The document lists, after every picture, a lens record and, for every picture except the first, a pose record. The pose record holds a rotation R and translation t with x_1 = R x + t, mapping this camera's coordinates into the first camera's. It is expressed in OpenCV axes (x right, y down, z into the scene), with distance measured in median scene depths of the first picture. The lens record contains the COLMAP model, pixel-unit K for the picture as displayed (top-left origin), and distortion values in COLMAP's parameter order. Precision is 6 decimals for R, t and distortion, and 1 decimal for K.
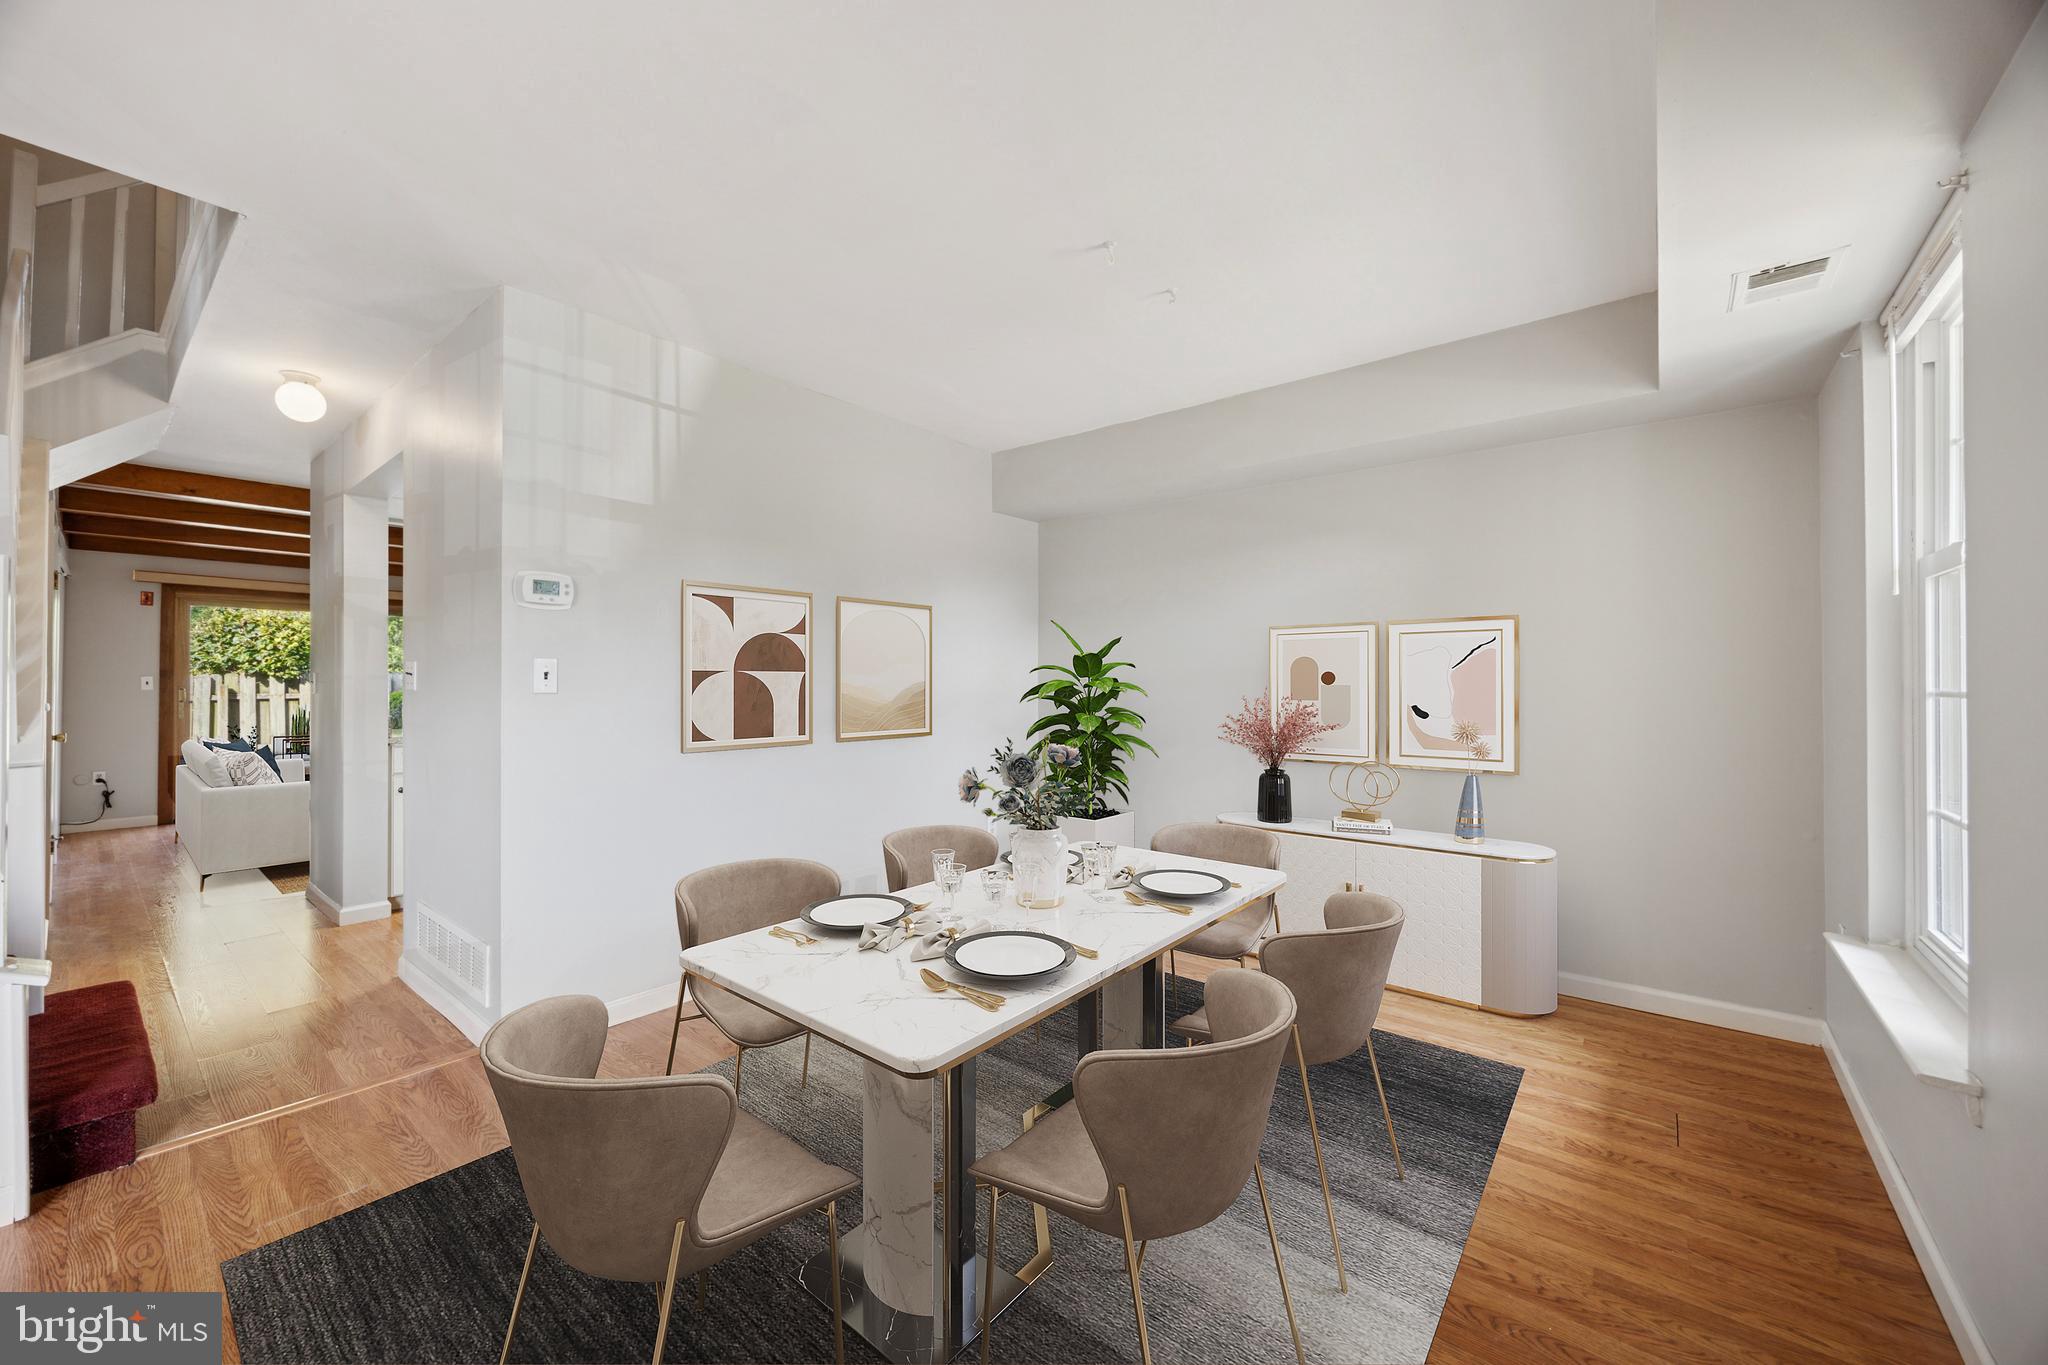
lens RADIAL K [[779.3, 0, 1028.8], [0, 779.3, 685.3], [0, 0, 1]] dist [-0.003662, -0.000272]
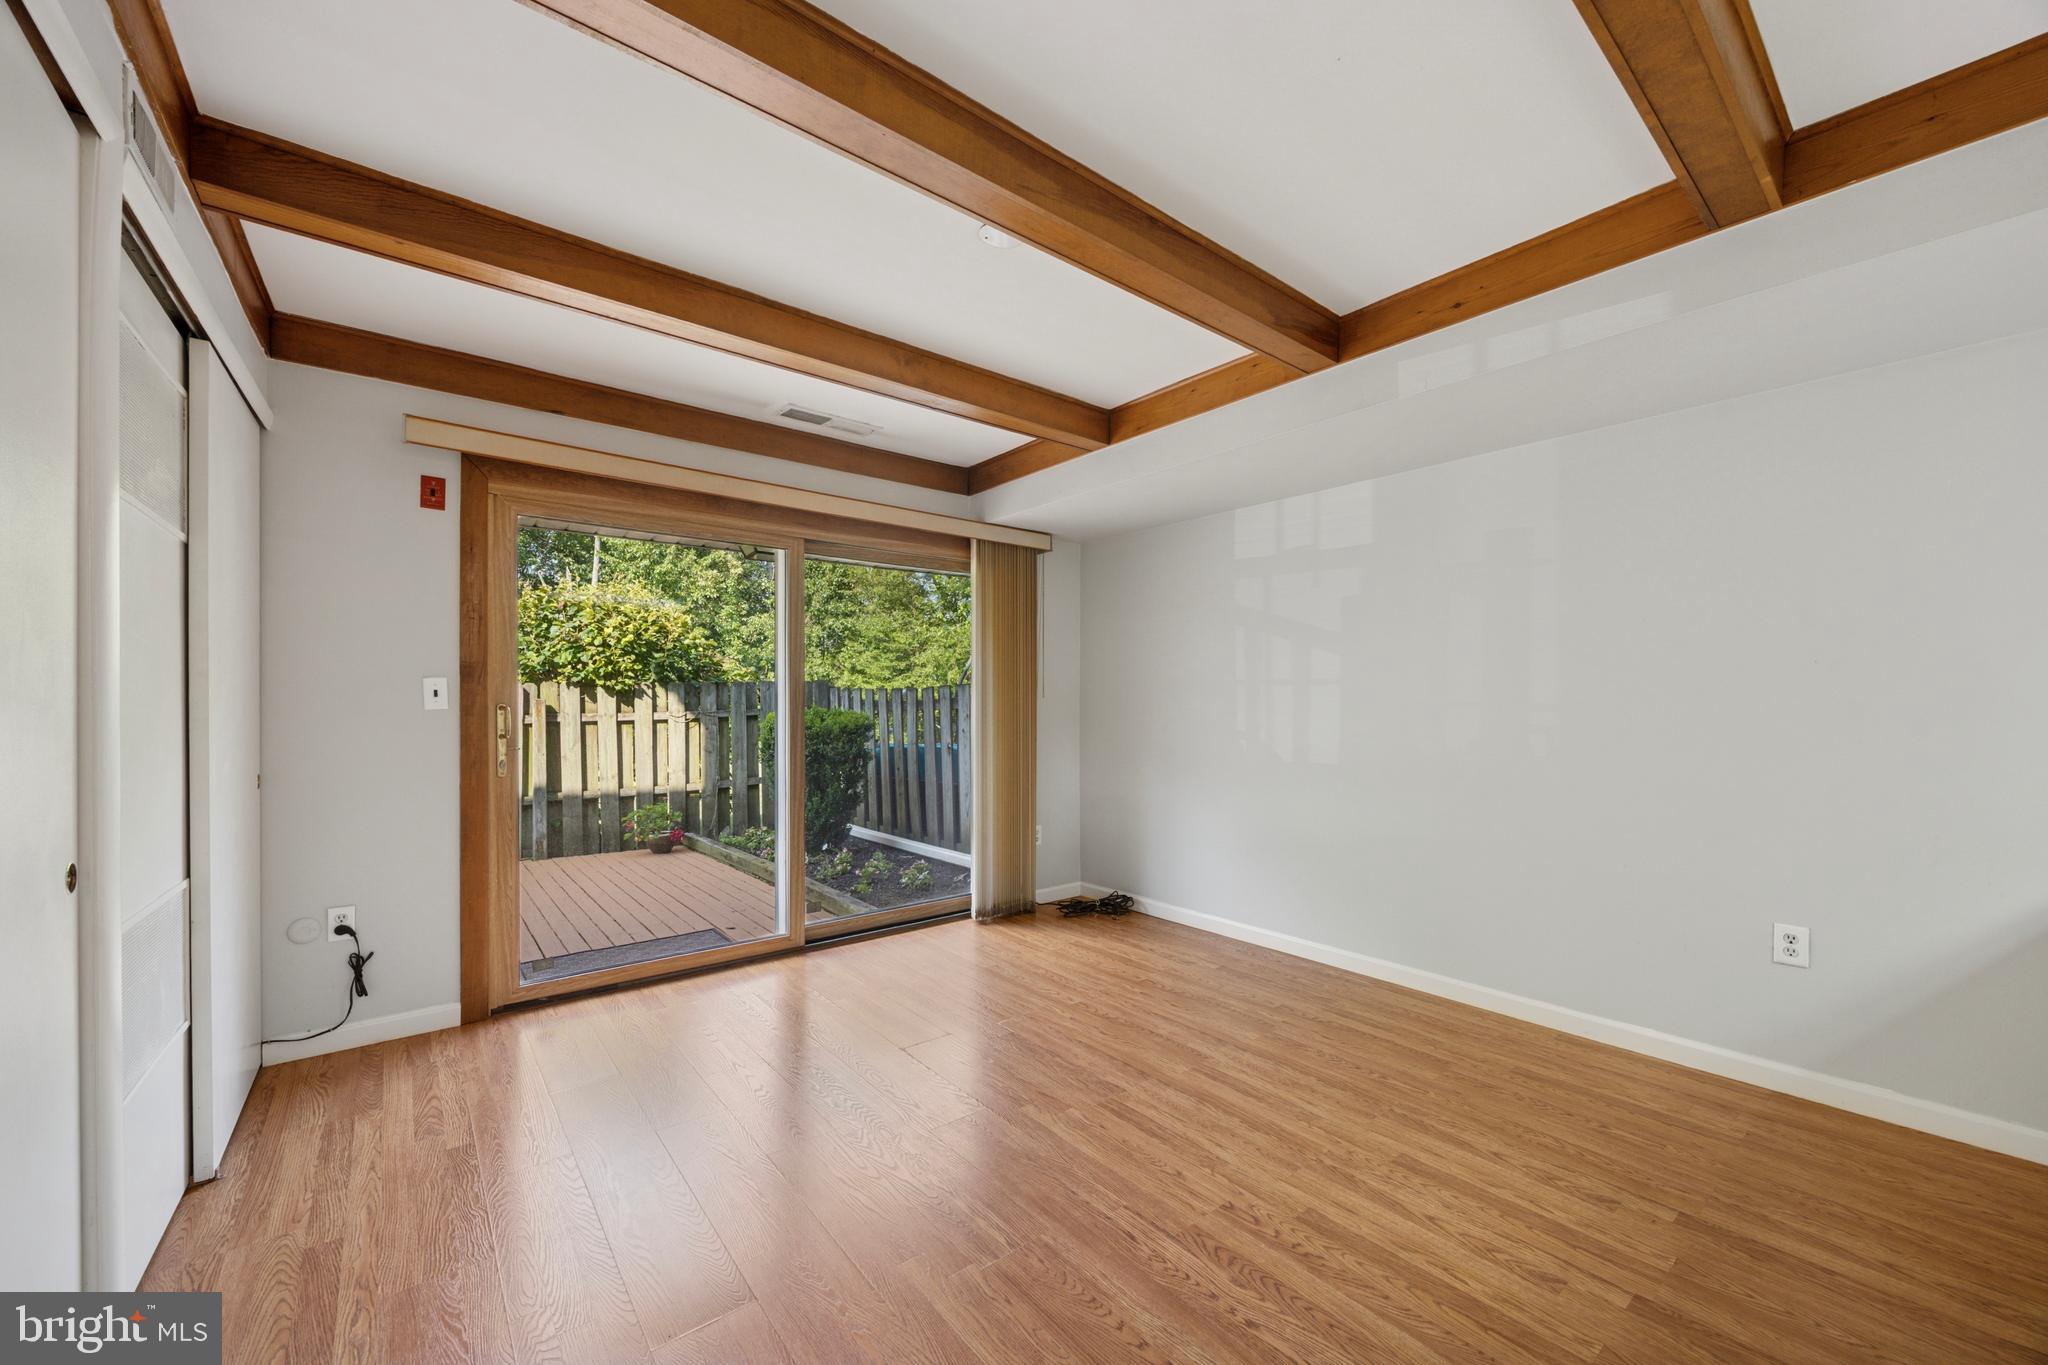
lens RADIAL K [[784.7, 0, 1030.6], [0, 784.7, 714.7], [0, 0, 1]] dist [-0.000859, -0.000034]
pose [[0.978145, 0.002770, -0.207904, -0.492449], [0.000843, 0.999850, 0.017288, 0.001002], [0.207920, -0.017086, 0.977997, 0.437083]]
